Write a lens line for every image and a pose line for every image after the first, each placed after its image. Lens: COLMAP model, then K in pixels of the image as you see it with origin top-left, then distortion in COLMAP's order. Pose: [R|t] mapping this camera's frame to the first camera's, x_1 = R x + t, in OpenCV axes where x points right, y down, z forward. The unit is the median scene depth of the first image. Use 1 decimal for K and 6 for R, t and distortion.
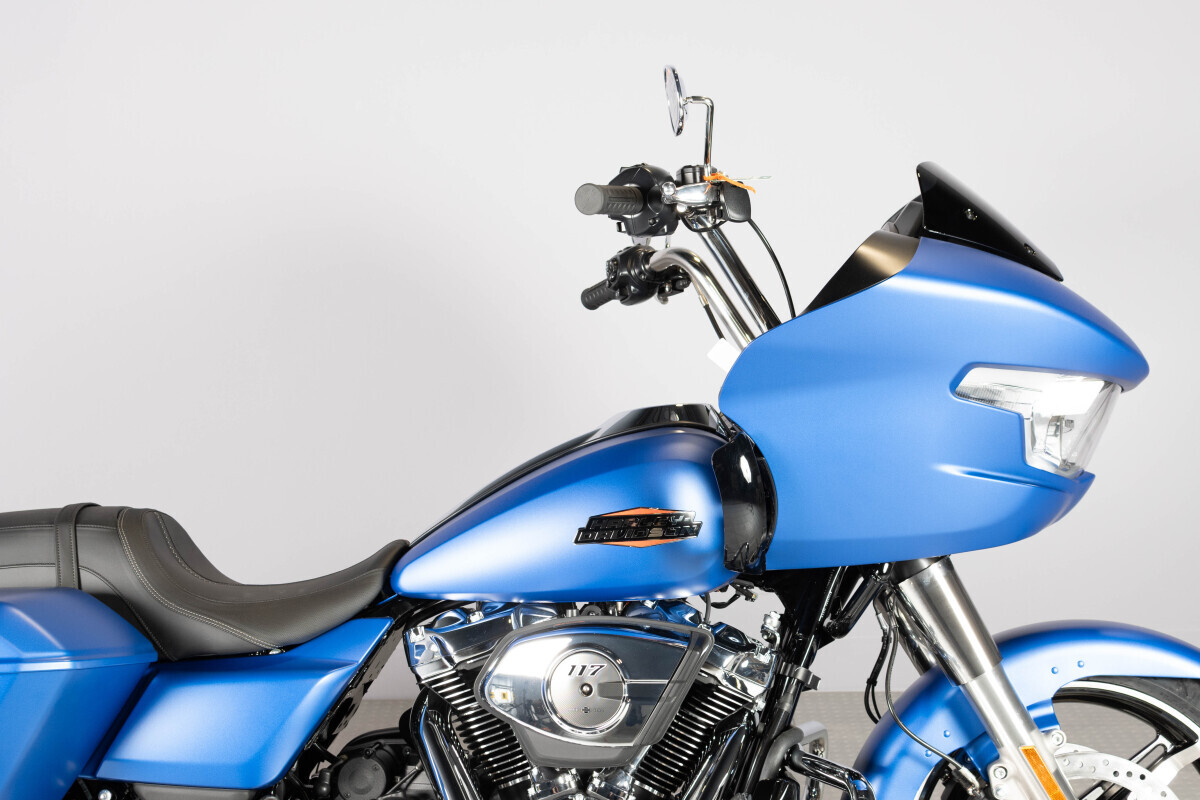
lens RADIAL K [[2043.7, 0, 599.2], [0, 2043.7, 429.9], [0, 0, 1]] dist [0.059552, -0.086378]
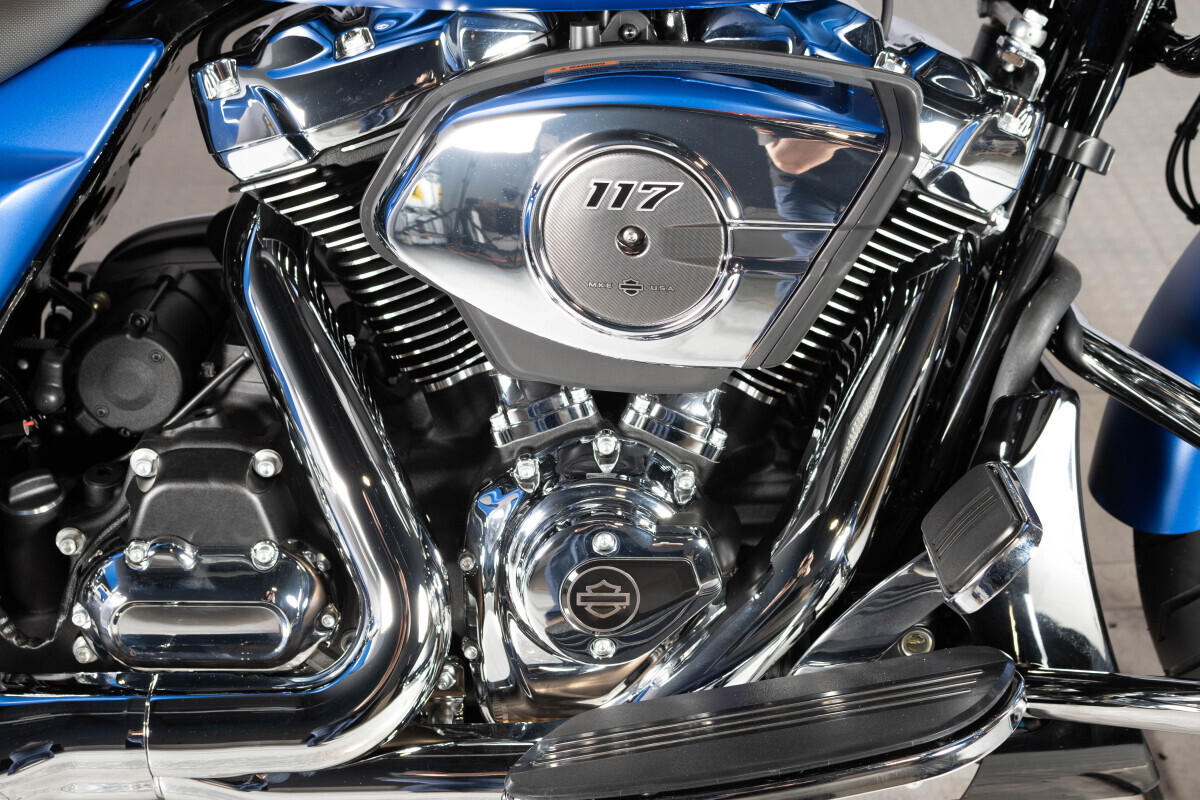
lens RADIAL K [[2043.7, 0, 599.2], [0, 2043.7, 429.9], [0, 0, 1]] dist [0.059552, -0.086378]
pose [[0.998588, -0.023950, 0.047425, -0.031997], [0.004110, 0.924782, 0.380475, 0.003868], [-0.052971, -0.379743, 0.923574, 0.570606]]
